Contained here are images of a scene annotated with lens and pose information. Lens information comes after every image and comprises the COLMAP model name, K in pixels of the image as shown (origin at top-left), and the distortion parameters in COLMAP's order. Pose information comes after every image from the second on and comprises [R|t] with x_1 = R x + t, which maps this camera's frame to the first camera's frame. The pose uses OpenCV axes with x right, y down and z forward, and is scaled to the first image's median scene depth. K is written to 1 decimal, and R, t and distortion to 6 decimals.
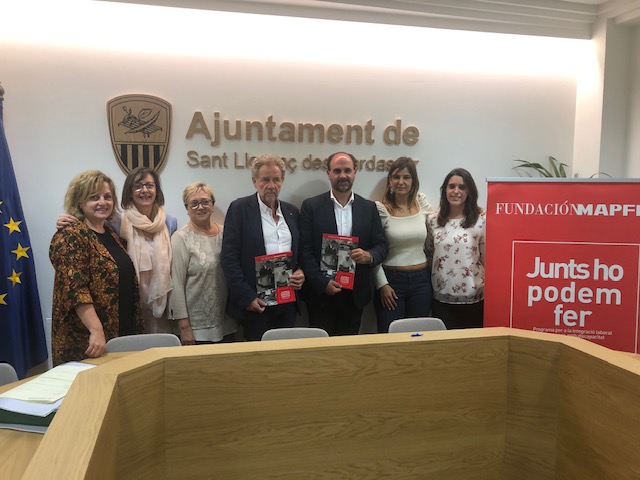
lens RADIAL K [[524.9, 0, 320.0], [0, 524.9, 240.0], [0, 0, 1]] dist [0.000934, 0.001161]
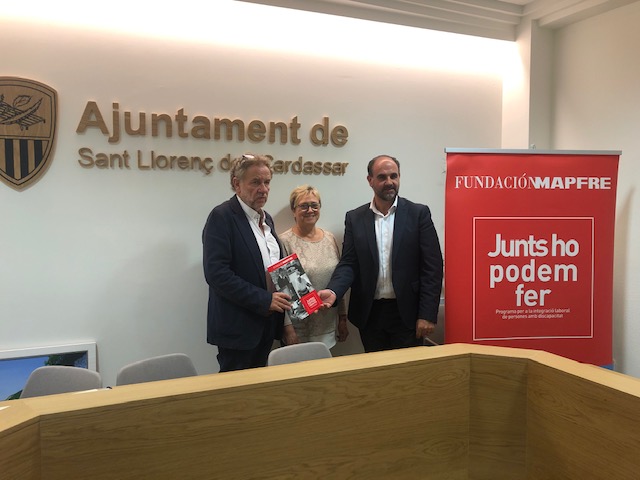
lens RADIAL K [[524.9, 0, 320.0], [0, 524.9, 240.0], [0, 0, 1]] dist [0.000934, 0.001161]
pose [[0.985594, -0.020400, 0.167893, -0.019409], [0.025495, 0.999276, -0.028248, 0.008605], [-0.167195, 0.032121, 0.985400, 0.125523]]
